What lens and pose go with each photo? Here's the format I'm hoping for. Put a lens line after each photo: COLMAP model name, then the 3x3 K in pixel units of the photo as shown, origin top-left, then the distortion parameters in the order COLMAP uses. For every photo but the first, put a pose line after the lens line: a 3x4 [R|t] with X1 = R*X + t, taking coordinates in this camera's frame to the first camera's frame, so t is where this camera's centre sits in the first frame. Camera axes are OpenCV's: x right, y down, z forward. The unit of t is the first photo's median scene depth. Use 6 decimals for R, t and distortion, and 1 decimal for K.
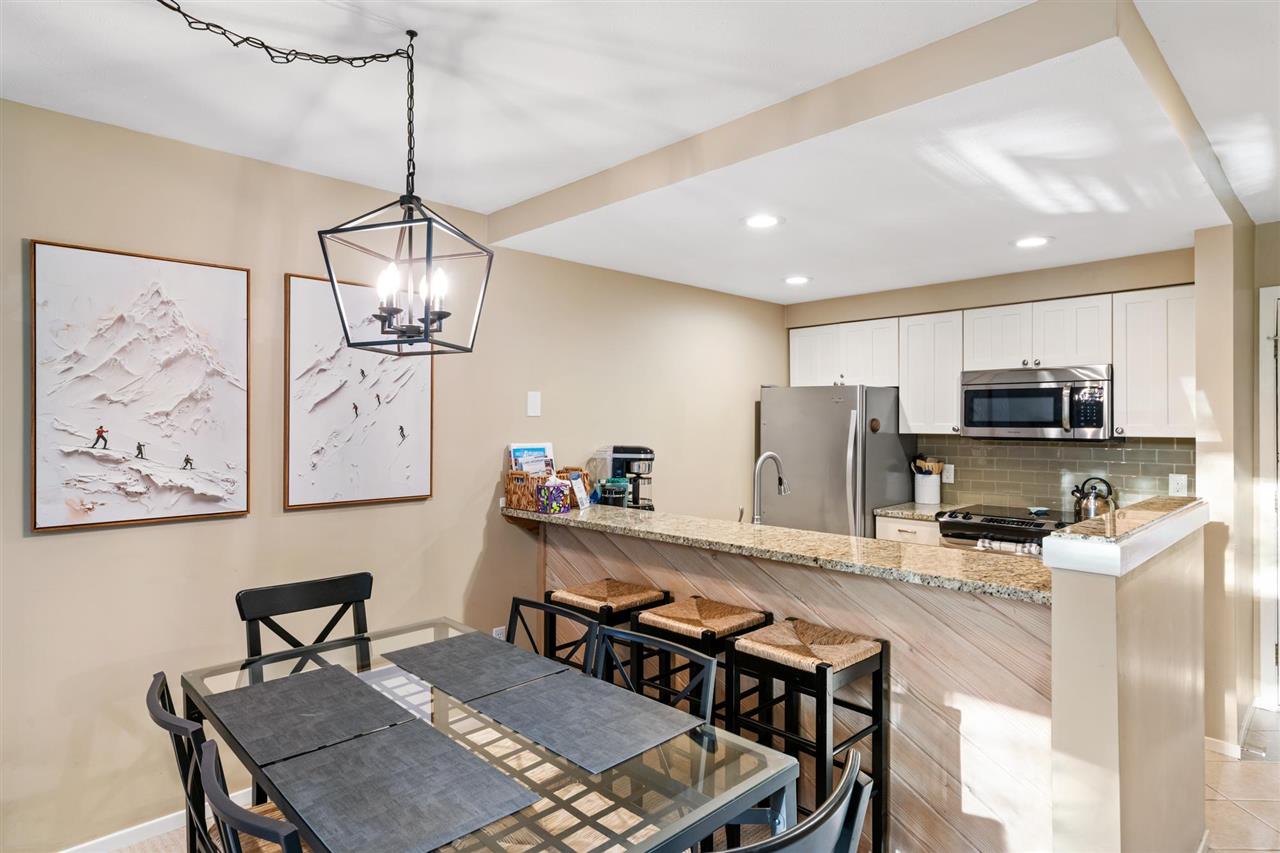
lens RADIAL K [[689.0, 0, 634.3], [0, 689.0, 421.2], [0, 0, 1]] dist [-0.008149, -0.000247]
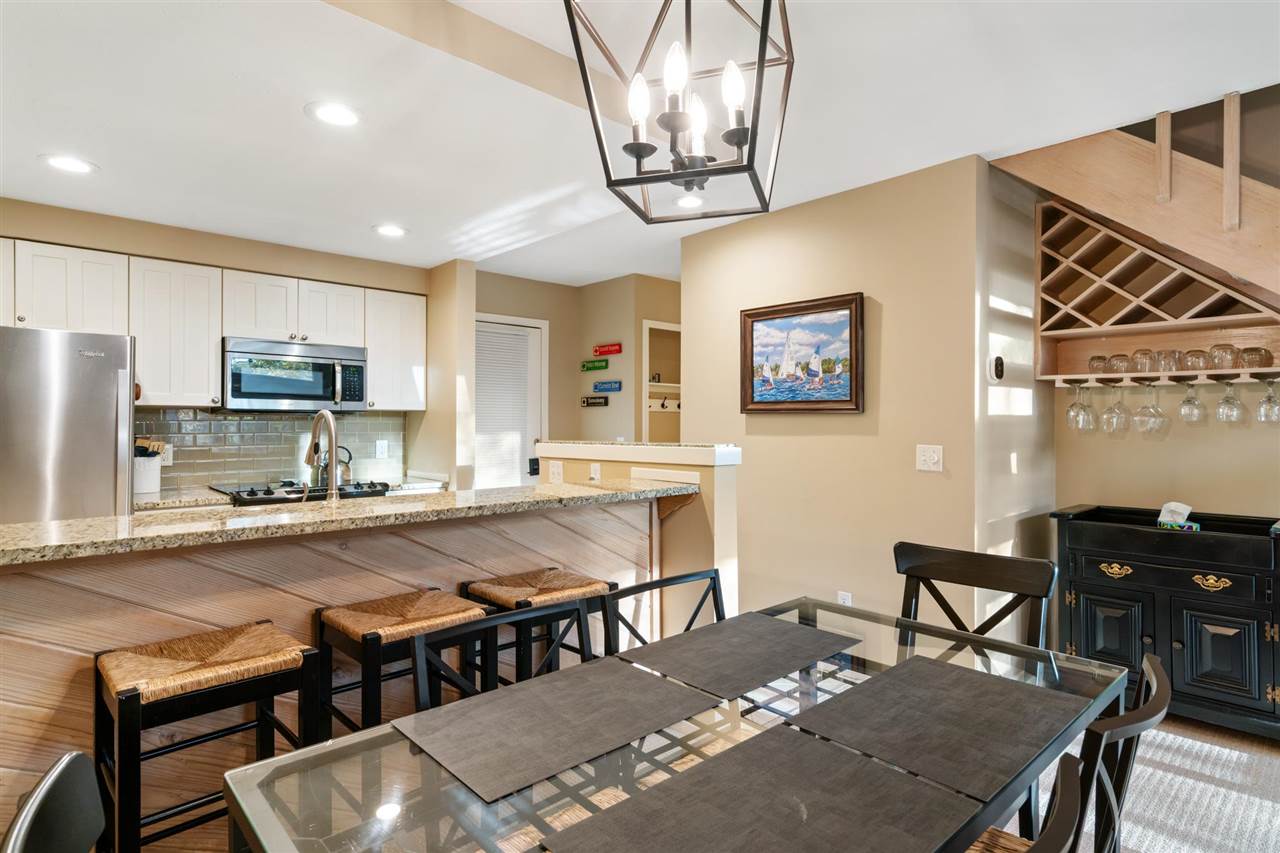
lens RADIAL K [[674.6, 0, 651.1], [0, 674.6, 426.2], [0, 0, 1]] dist [-0.002439, -0.000615]
pose [[0.018714, 0.000893, 0.999824, -0.590076], [-0.003174, 0.999995, -0.000834, 0.065752], [-0.999820, -0.003158, 0.018717, 0.641011]]
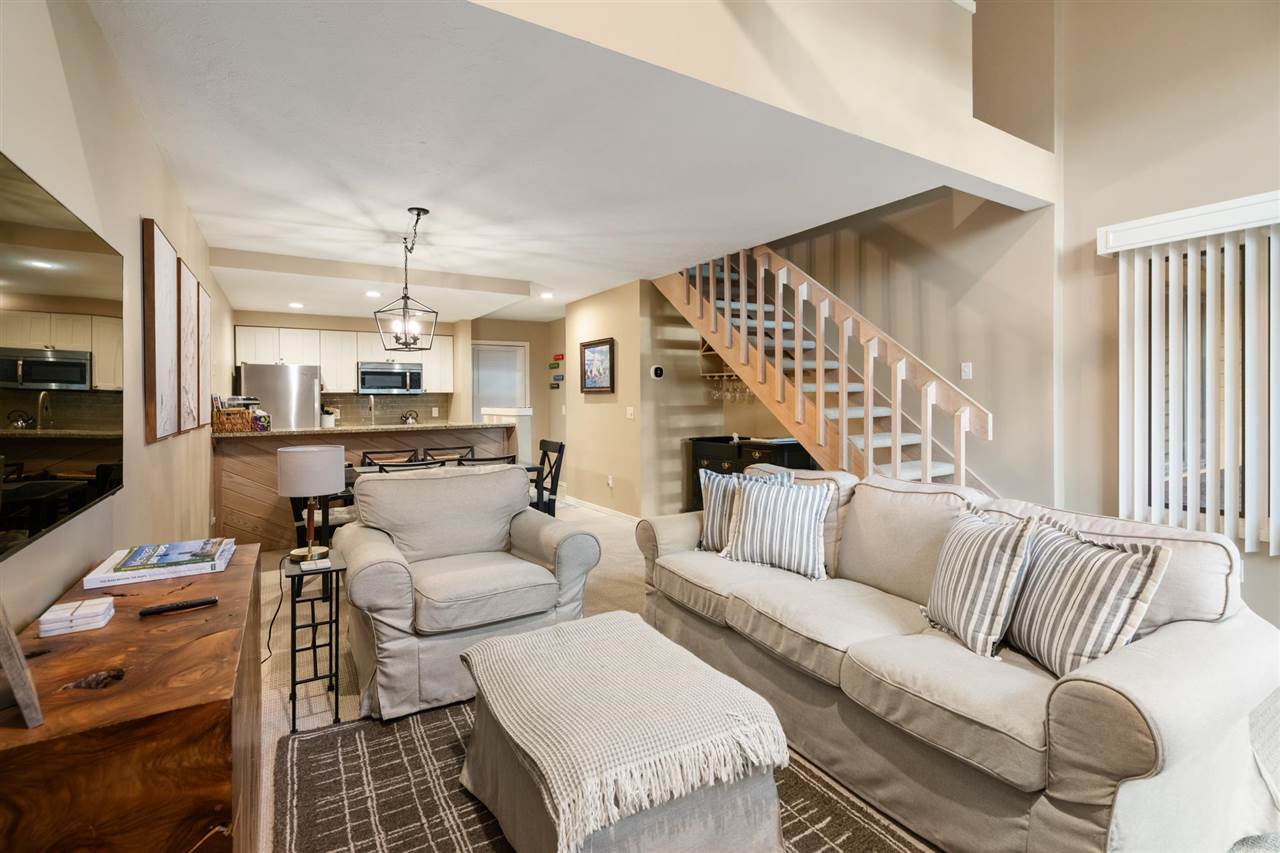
lens RADIAL K [[581.0, 0, 646.4], [0, 581.0, 398.4], [0, 0, 1]] dist [-0.001128, 0.001189]
pose [[0.211034, -0.000017, 0.977479, -1.547042], [0.006100, 0.999981, -0.001300, 0.065890], [-0.977460, 0.006237, 0.211030, -0.298959]]
